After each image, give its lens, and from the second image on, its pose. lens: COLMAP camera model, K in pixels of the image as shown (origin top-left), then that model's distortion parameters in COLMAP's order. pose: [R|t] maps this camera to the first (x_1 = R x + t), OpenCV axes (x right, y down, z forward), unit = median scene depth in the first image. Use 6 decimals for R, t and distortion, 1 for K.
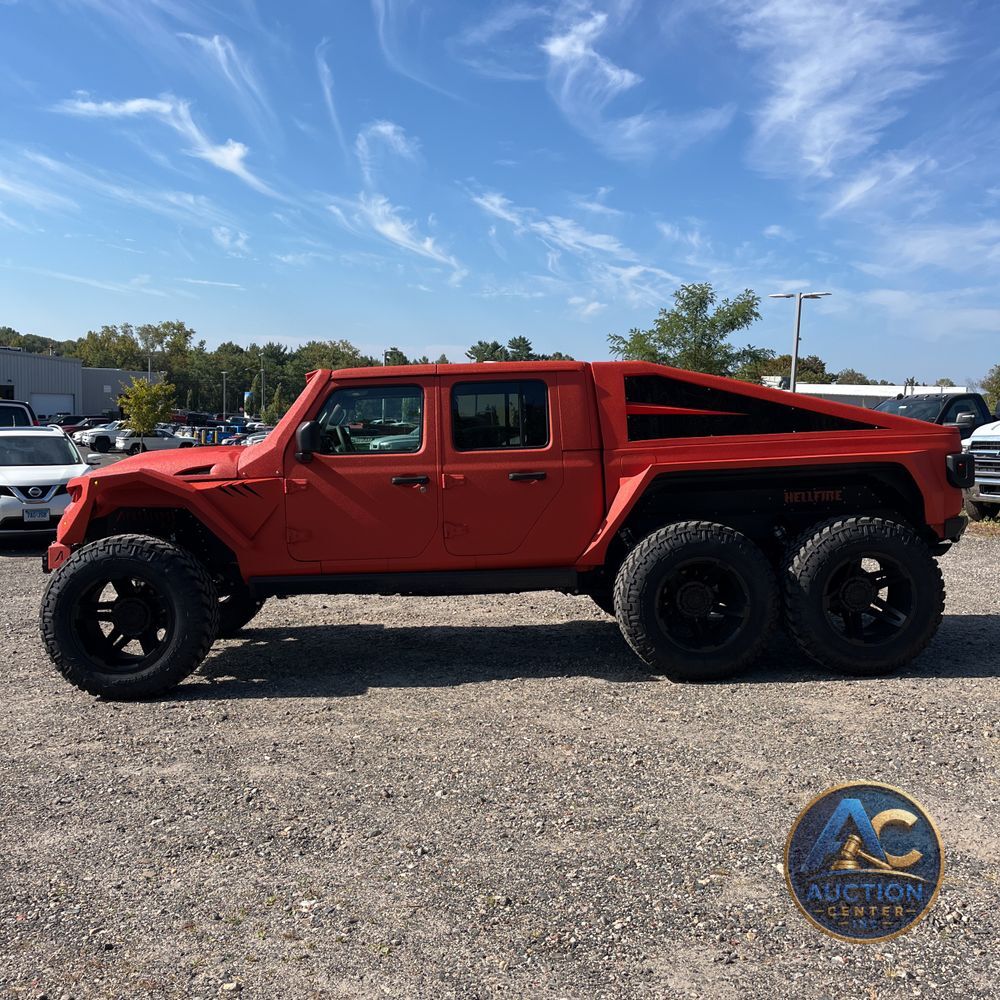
lens RADIAL K [[1009.6, 0, 494.7], [0, 1009.6, 494.8], [0, 0, 1]] dist [0.059586, -0.075979]
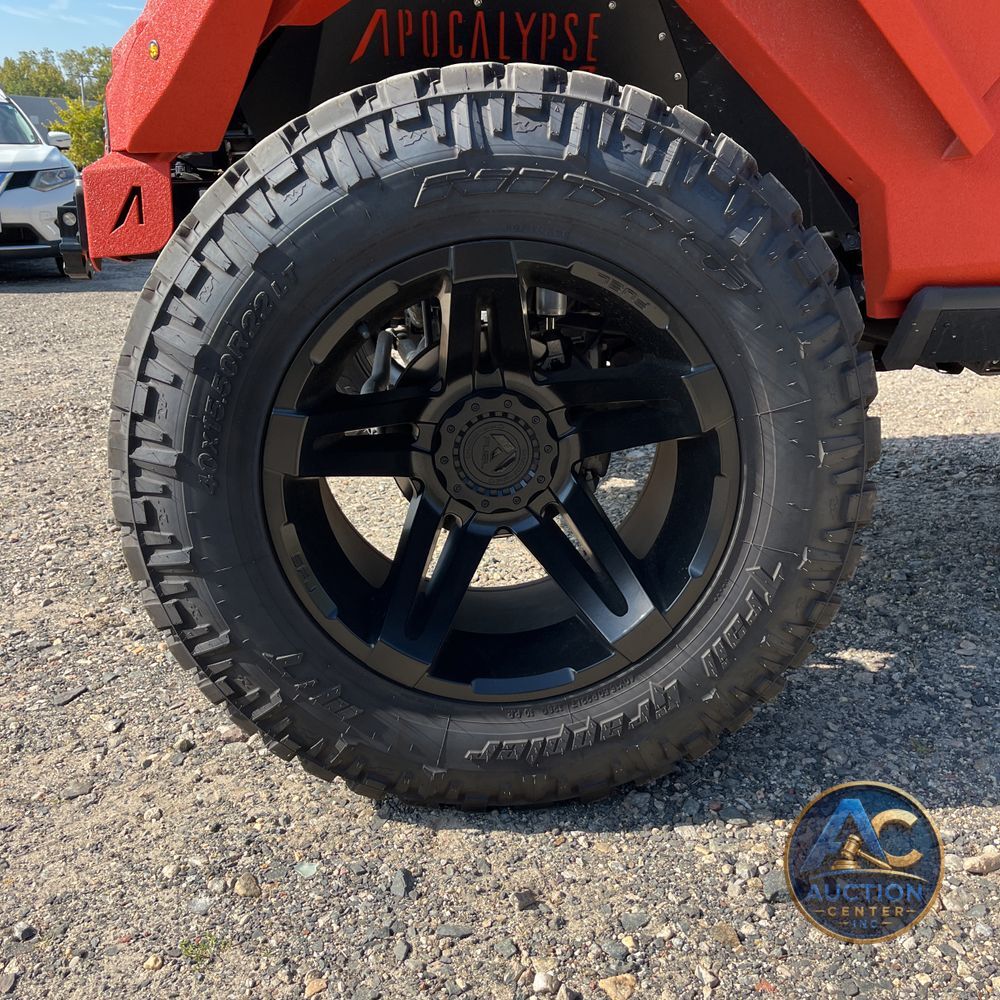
lens RADIAL K [[1009.6, 0, 494.7], [0, 1009.6, 494.8], [0, 0, 1]] dist [0.059586, -0.075979]
pose [[0.998974, -0.004652, 0.045044, -0.359737], [-0.005850, 0.973116, 0.230243, 0.073880], [-0.044904, -0.230271, 0.972090, 0.755720]]
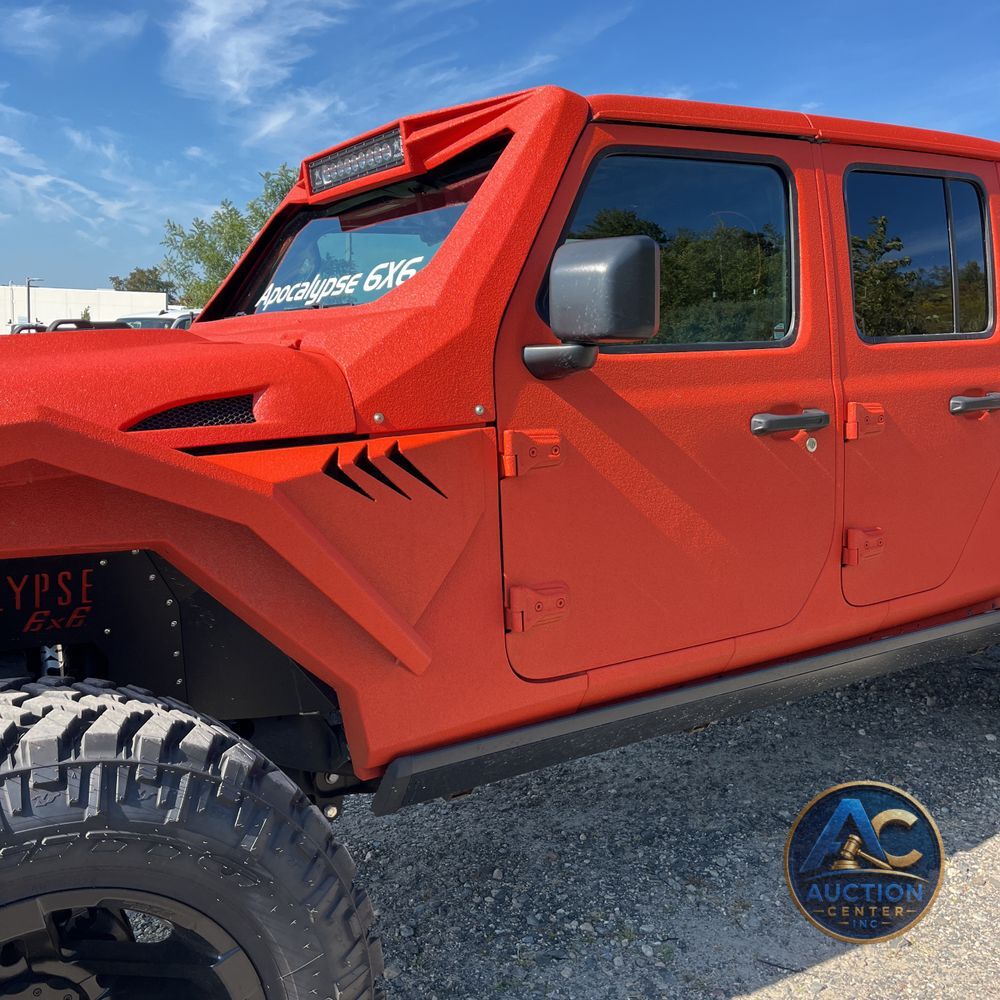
lens RADIAL K [[1006.0, 0, 500.6], [0, 1006.0, 479.5], [0, 0, 1]] dist [0.056515, -0.085811]
pose [[0.851694, -0.062353, 0.520317, -0.369197], [0.033083, 0.997313, 0.065362, -0.020896], [-0.522995, -0.038455, 0.851468, 0.733816]]
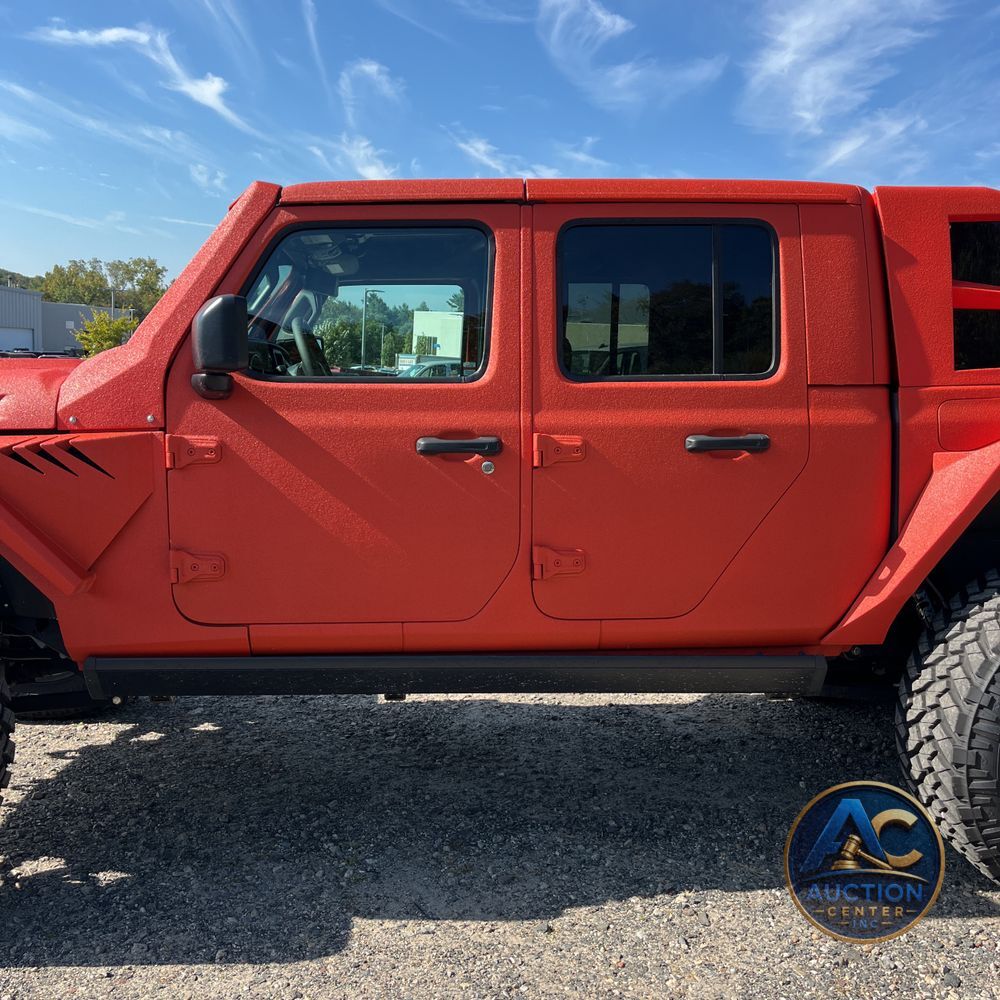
lens RADIAL K [[1009.6, 0, 494.7], [0, 1009.6, 494.8], [0, 0, 1]] dist [0.059586, -0.075979]
pose [[0.999388, 0.025561, 0.023867, -0.077697], [-0.026652, 0.998559, 0.046582, -0.013838], [-0.022642, -0.047190, 0.998629, 0.563984]]
